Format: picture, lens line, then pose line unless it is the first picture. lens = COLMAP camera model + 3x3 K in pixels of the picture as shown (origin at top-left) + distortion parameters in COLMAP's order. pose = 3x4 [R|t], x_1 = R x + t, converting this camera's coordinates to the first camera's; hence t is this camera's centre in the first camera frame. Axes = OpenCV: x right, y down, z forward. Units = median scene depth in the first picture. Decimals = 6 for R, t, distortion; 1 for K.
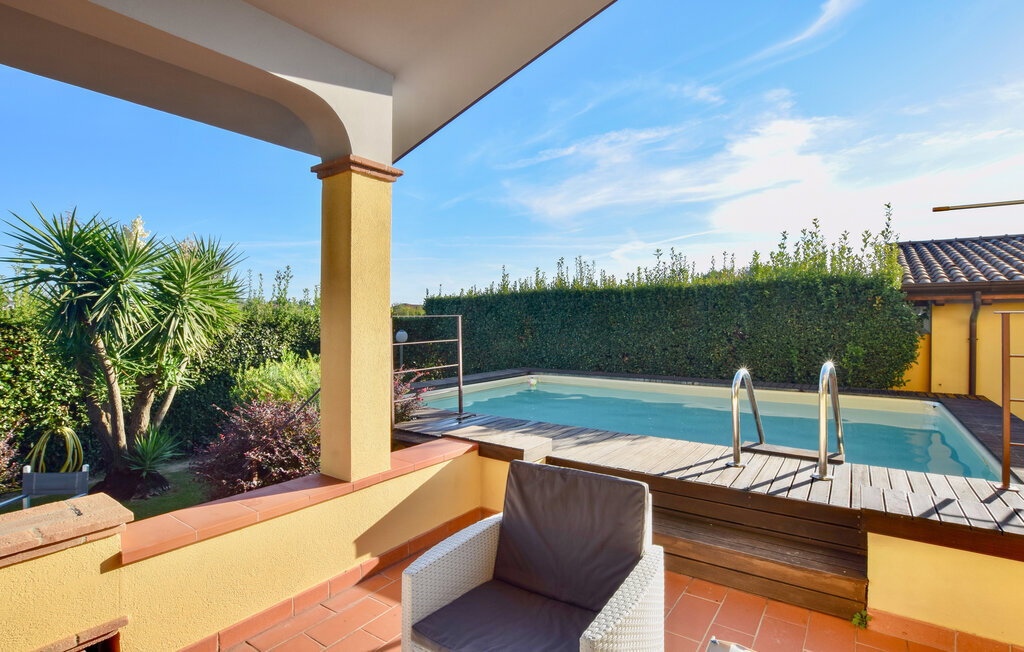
lens RADIAL K [[496.3, 0, 512.4], [0, 496.3, 313.9], [0, 0, 1]] dist [-0.031023, 0.000205]
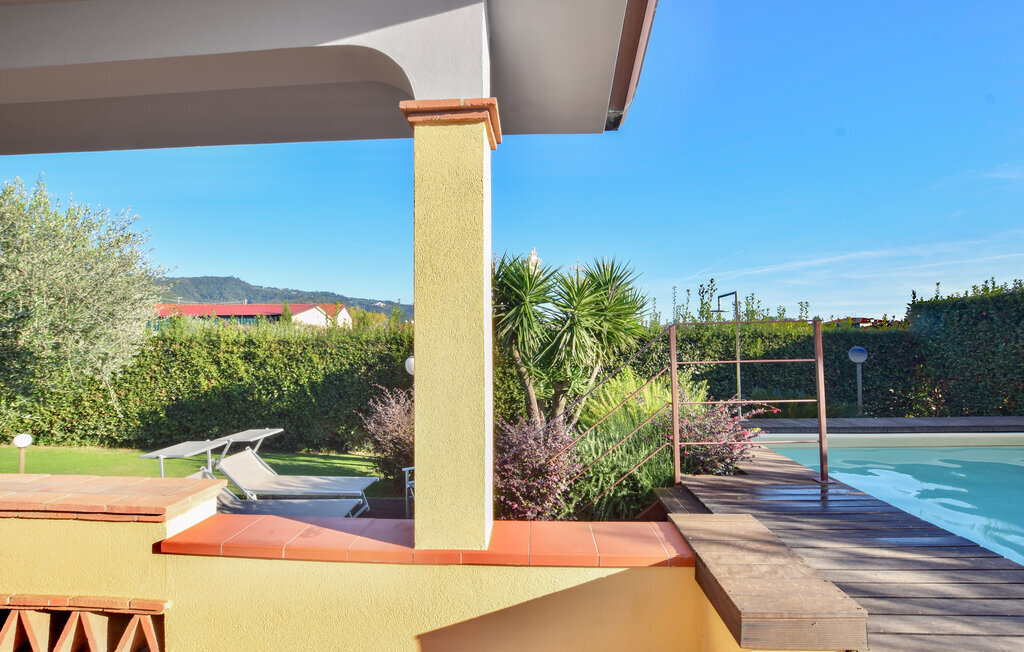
lens RADIAL K [[456.2, 0, 512.0], [0, 456.2, 326.0], [0, 0, 1]] dist [-0.037574, 0.006088]
pose [[0.535788, -0.028088, -0.843886, 0.117797], [0.017356, 0.999602, -0.022252, 0.011430], [0.844174, -0.002724, 0.536062, 0.282592]]
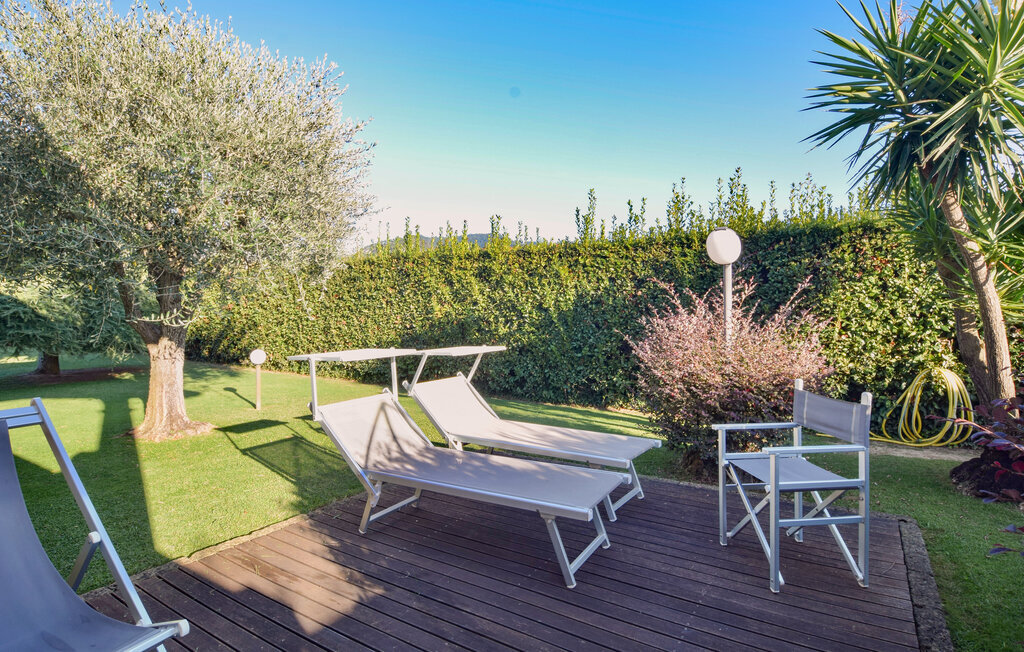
lens RADIAL K [[546.4, 0, 509.7], [0, 546.4, 305.3], [0, 0, 1]] dist [-0.033660, 0.000700]
pose [[0.035357, 0.010964, -0.999315, -0.187348], [0.024406, 0.999632, 0.011831, 0.120870], [0.999077, -0.024808, 0.035077, 0.355288]]
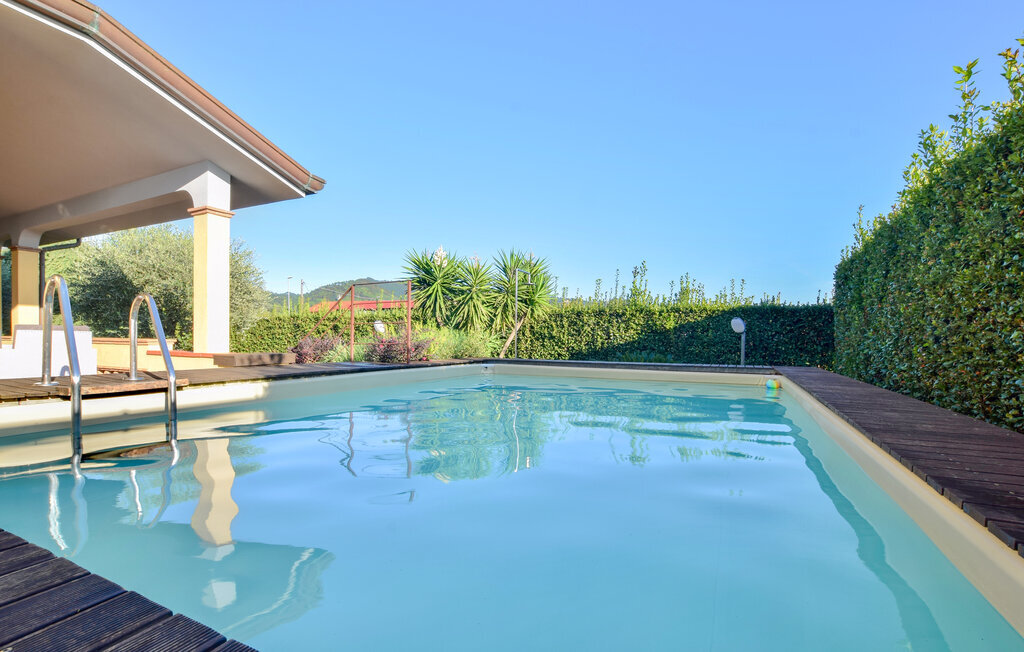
lens RADIAL K [[456.2, 0, 512.0], [0, 456.2, 326.0], [0, 0, 1]] dist [-0.037574, 0.006088]
pose [[0.181175, -0.023348, -0.983174, 0.718374], [0.002338, 0.999726, -0.023310, 0.100461], [0.983448, 0.001924, 0.181180, 0.760163]]
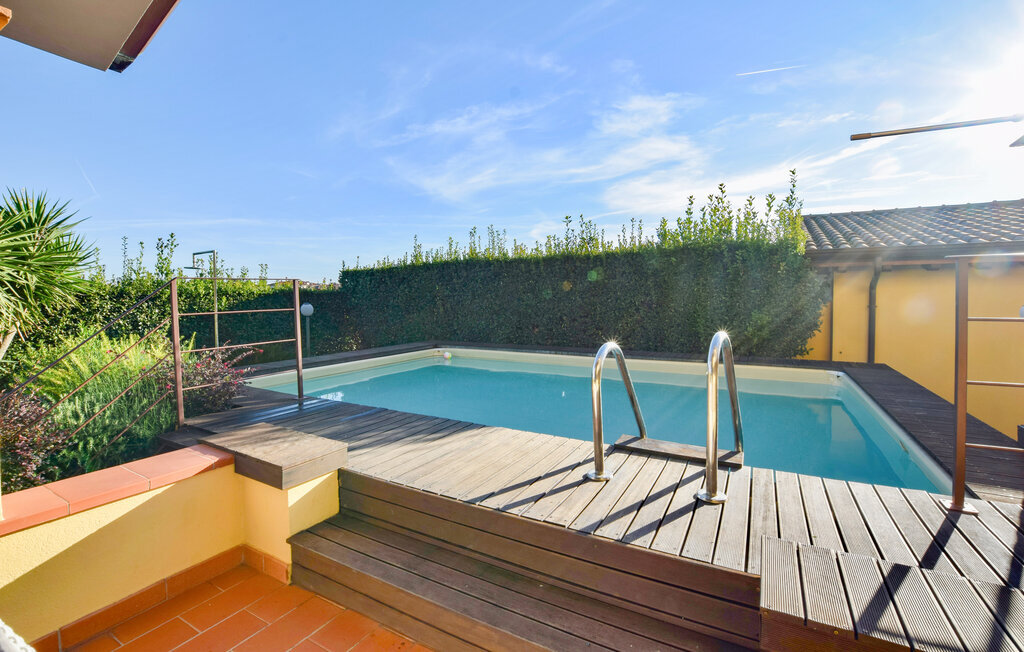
lens RADIAL K [[451.3, 0, 510.0], [0, 451.3, 299.7], [0, 0, 1]] dist [-0.035398, 0.000015]
pose [[0.995084, -0.006919, 0.098795, 0.124854], [0.004911, 0.999777, 0.020548, 0.017048], [-0.098915, -0.019962, 0.994896, 0.174108]]
